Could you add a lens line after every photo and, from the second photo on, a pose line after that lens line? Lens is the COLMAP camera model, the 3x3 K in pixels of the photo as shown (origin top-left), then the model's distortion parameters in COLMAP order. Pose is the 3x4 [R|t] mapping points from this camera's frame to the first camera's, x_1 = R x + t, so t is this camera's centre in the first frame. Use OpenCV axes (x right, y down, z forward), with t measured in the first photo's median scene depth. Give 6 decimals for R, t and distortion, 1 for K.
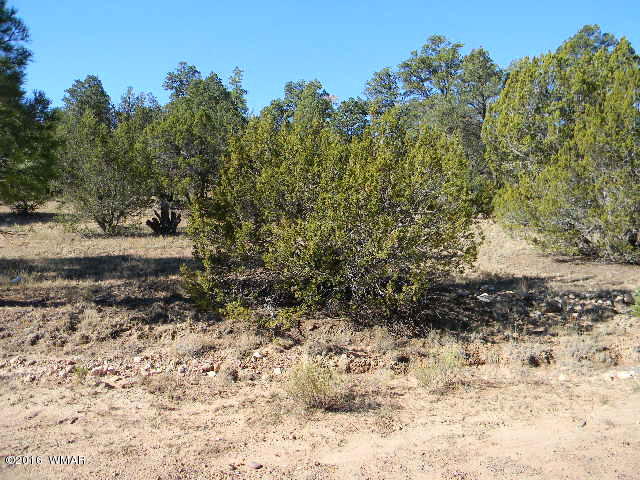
lens RADIAL K [[513.9, 0, 309.6], [0, 513.9, 241.1], [0, 0, 1]] dist [-0.003478, -0.007518]
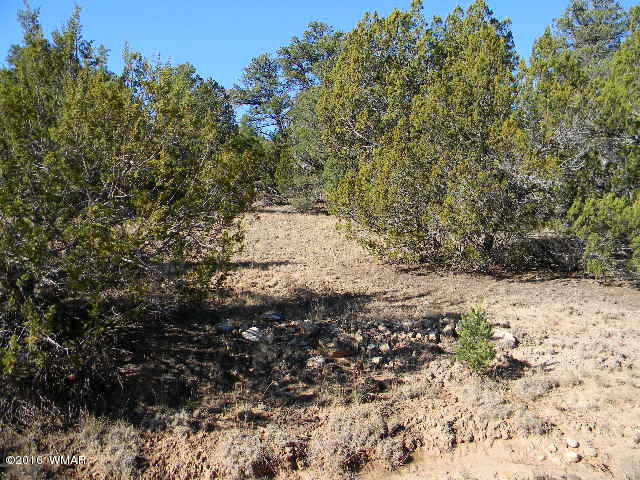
lens RADIAL K [[517.2, 0, 320.0], [0, 517.2, 240.0], [0, 0, 1]] dist [-0.005689, -0.005188]
pose [[0.981643, 0.000202, 0.190725, 0.298728], [0.000833, 0.999985, -0.005347, -0.004490], [-0.190723, 0.005407, 0.981629, 0.343738]]
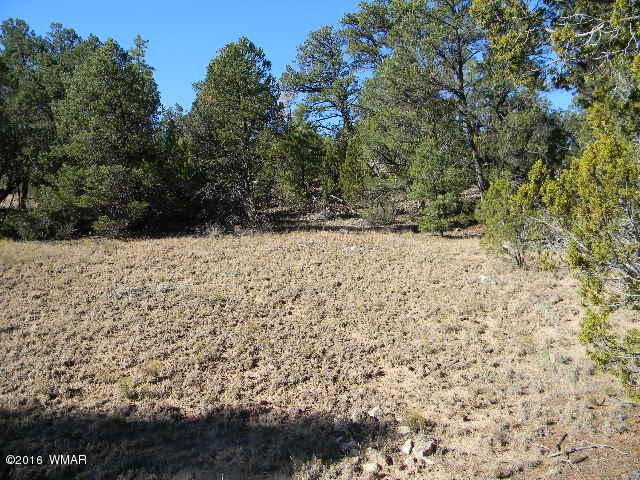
lens RADIAL K [[513.9, 0, 309.6], [0, 513.9, 241.1], [0, 0, 1]] dist [-0.003478, -0.007518]
pose [[0.999104, -0.005321, 0.041992, 0.408152], [0.006303, 0.999709, -0.023282, -0.084975], [-0.041856, 0.023526, 0.998847, 1.246798]]
